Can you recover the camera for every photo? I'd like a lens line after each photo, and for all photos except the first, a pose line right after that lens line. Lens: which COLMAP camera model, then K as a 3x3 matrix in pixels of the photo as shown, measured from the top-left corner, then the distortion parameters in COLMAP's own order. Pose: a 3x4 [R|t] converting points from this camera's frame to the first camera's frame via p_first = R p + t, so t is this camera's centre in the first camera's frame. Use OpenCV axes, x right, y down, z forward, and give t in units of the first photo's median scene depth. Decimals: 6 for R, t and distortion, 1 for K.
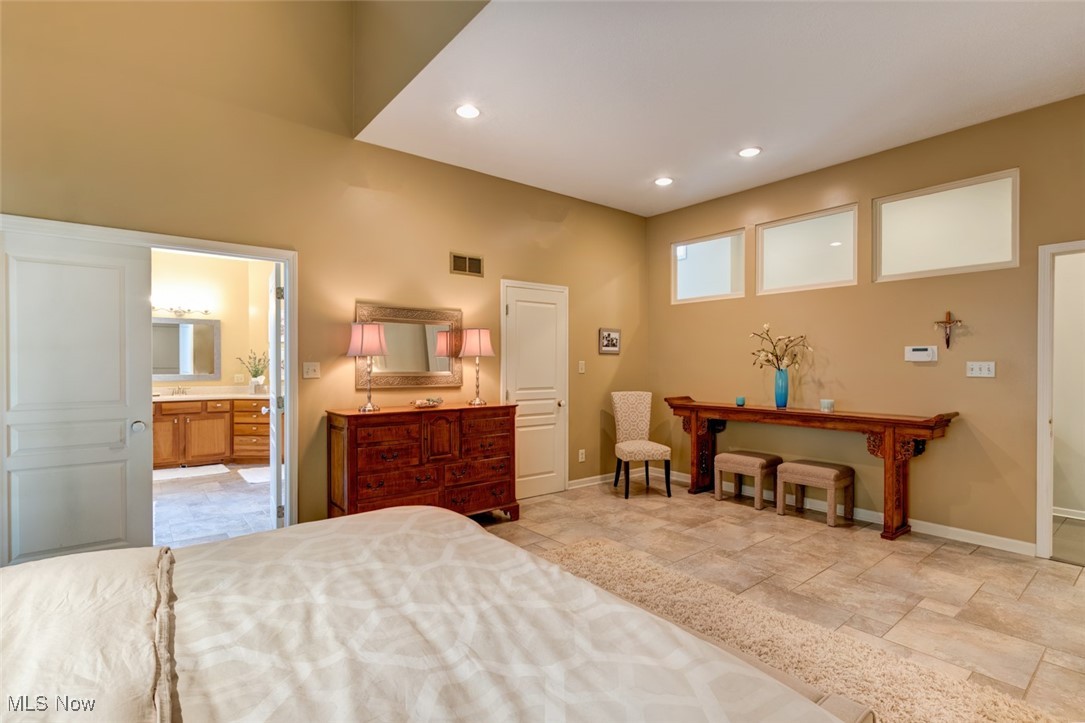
lens RADIAL K [[507.8, 0, 540.0], [0, 507.8, 364.9], [0, 0, 1]] dist [0.001635, 0.000238]
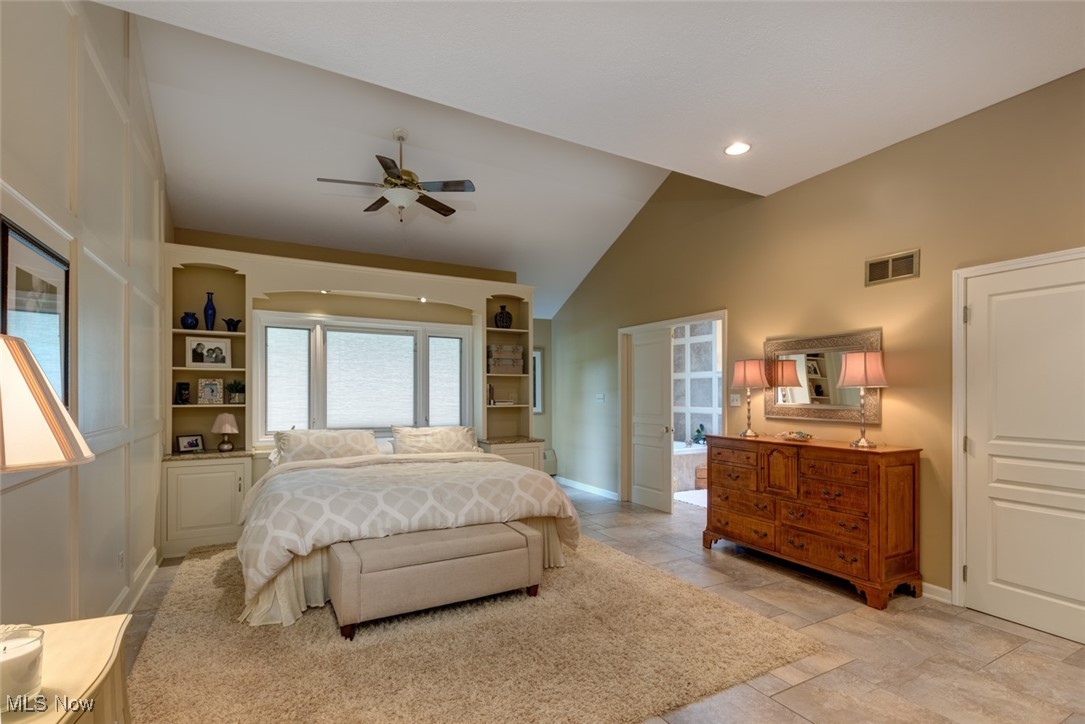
lens RADIAL K [[499.8, 0, 535.9], [0, 499.8, 394.9], [0, 0, 1]] dist [0.001584, -0.000052]
pose [[-0.181360, -0.002116, -0.983414, 0.791981], [-0.007422, 0.999972, -0.000783, 0.001163], [0.983389, 0.007157, -0.181371, 0.677971]]
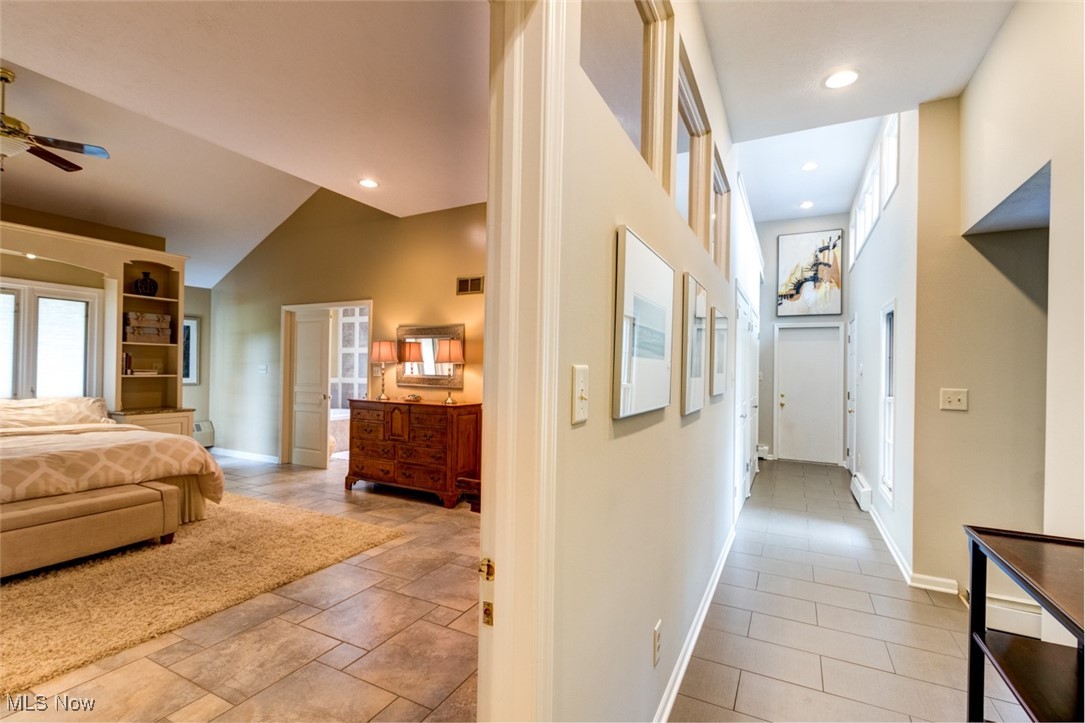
lens RADIAL K [[489.7, 0, 541.7], [0, 489.7, 365.0], [0, 0, 1]] dist [-0.001587, -0.001442]
pose [[0.407972, -0.006396, -0.912972, 1.077162], [-0.019045, 0.999698, -0.015514, 0.002336], [0.912796, 0.023717, 0.407728, 0.775709]]
